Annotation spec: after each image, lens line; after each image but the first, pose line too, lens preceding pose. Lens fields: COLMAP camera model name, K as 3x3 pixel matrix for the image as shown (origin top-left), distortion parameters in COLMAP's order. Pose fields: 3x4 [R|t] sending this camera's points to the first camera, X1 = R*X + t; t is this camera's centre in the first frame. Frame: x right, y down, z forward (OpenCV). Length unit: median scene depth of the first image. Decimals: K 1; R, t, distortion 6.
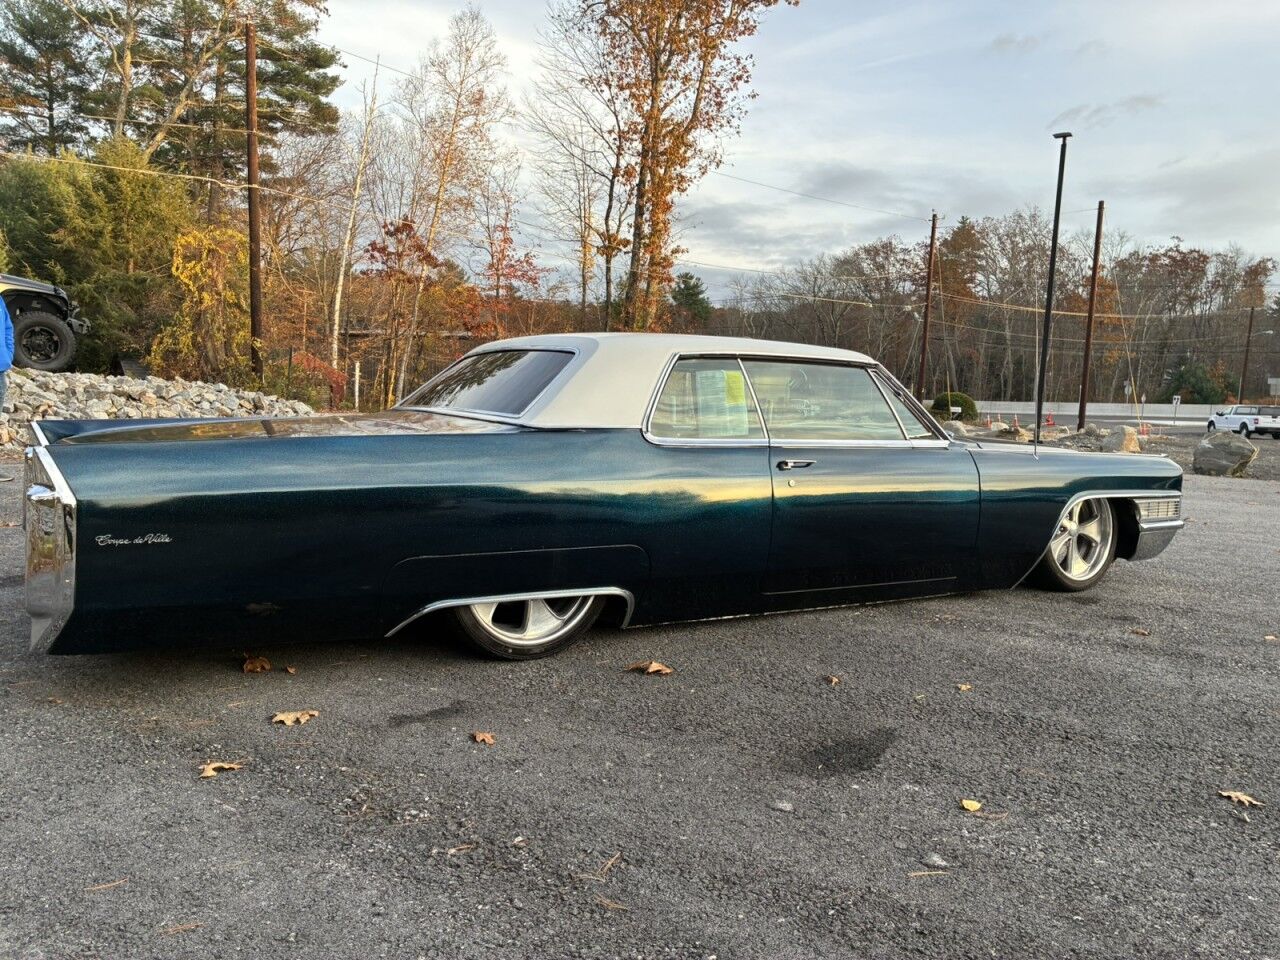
lens RADIAL K [[964.6, 0, 647.0], [0, 964.6, 481.9], [0, 0, 1]] dist [0.064484, -0.077847]
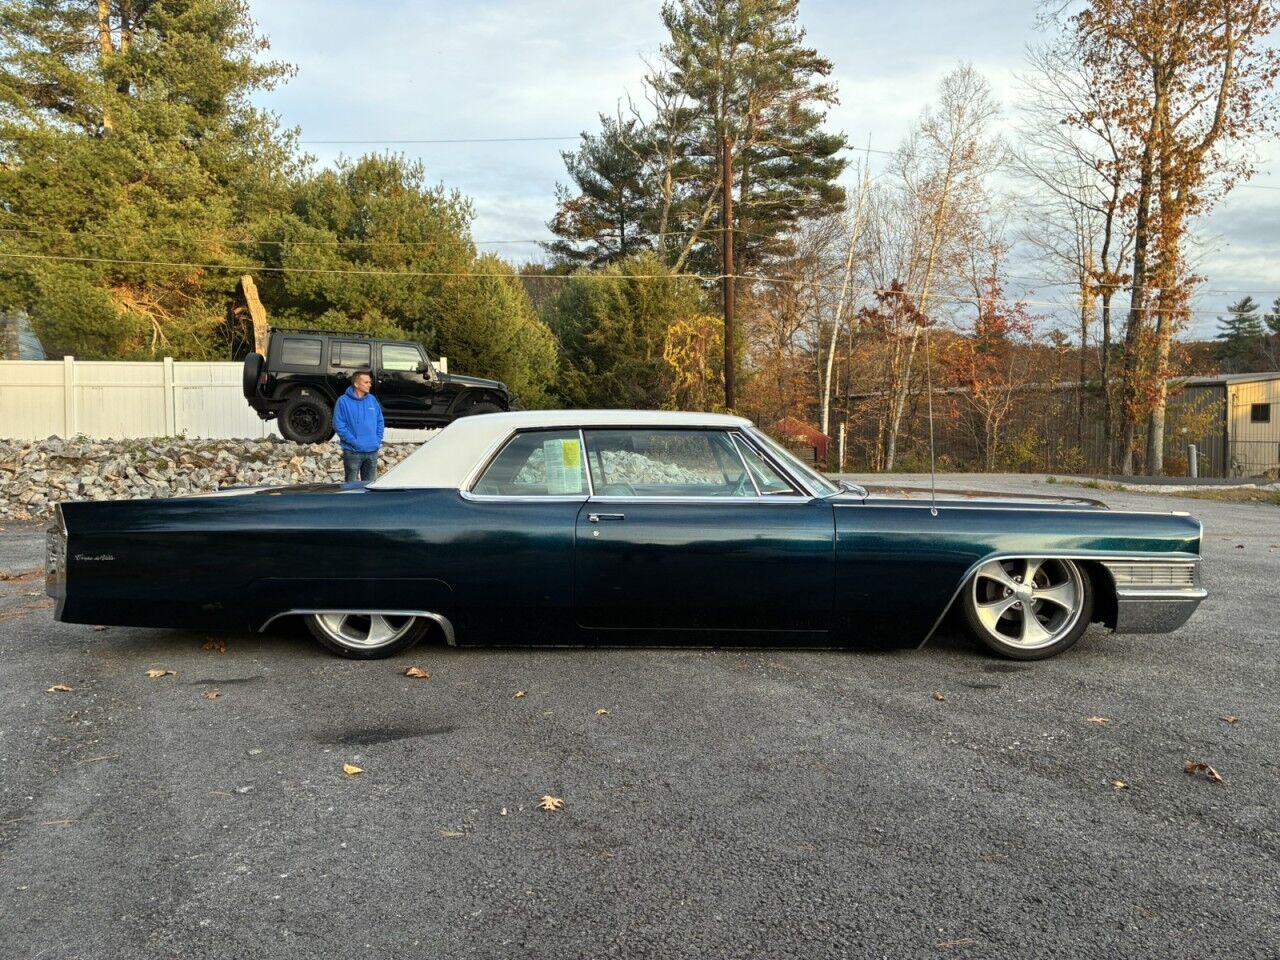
lens RADIAL K [[964.6, 0, 646.6], [0, 964.6, 488.6], [0, 0, 1]] dist [0.064484, -0.077847]
pose [[0.849374, -0.009199, -0.527711, 0.073965], [-0.018826, 0.998684, -0.047710, 0.000120], [0.527455, 0.050458, 0.848083, 0.003260]]
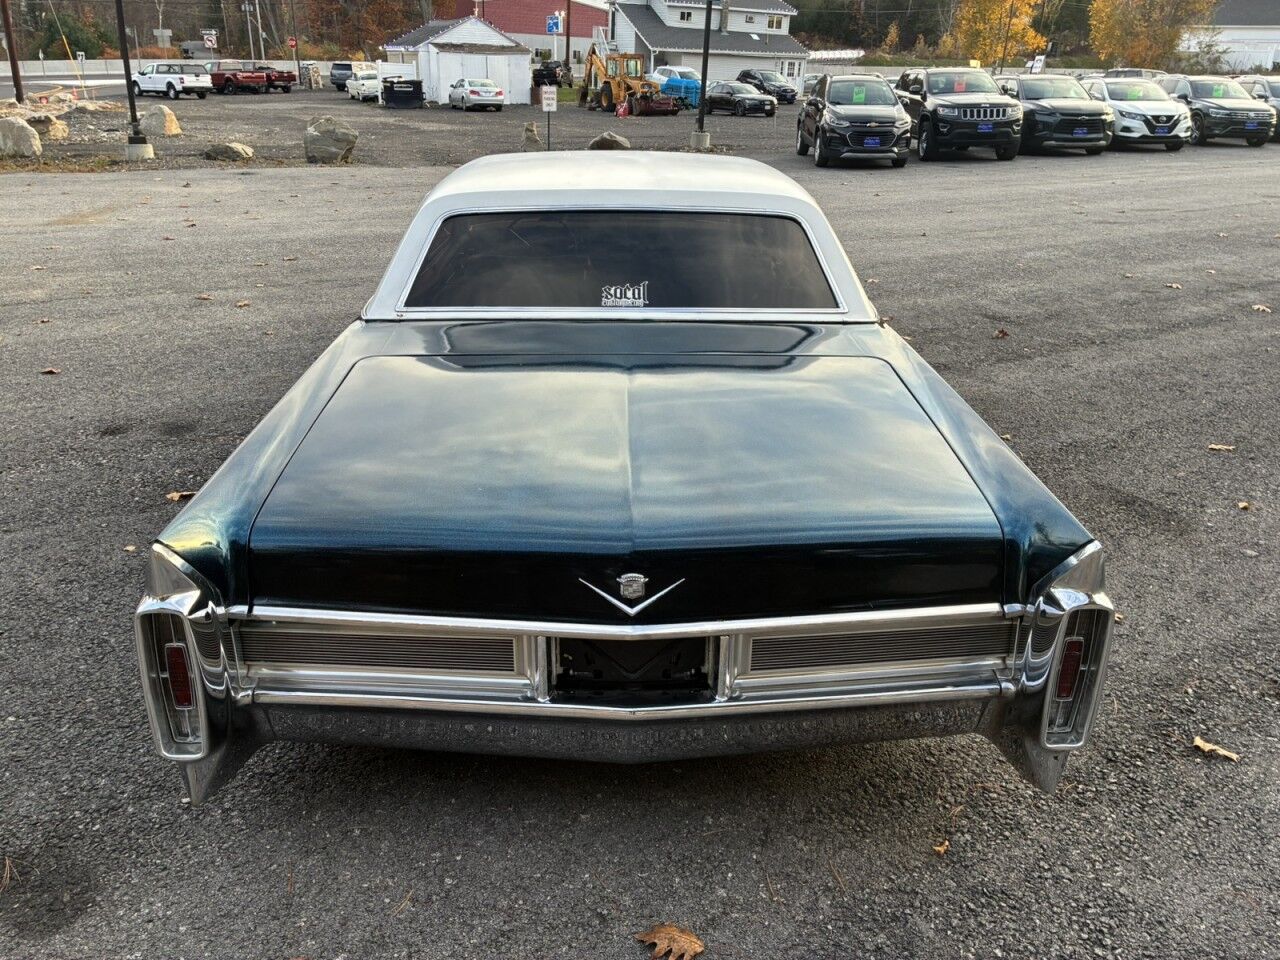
lens RADIAL K [[964.6, 0, 639.1], [0, 964.6, 473.8], [0, 0, 1]] dist [0.064484, -0.077847]
pose [[0.512240, -0.350584, 0.784029, -0.078973], [0.077184, 0.927988, 0.364528, -0.021555], [-0.855367, -0.126212, 0.502412, 0.056300]]
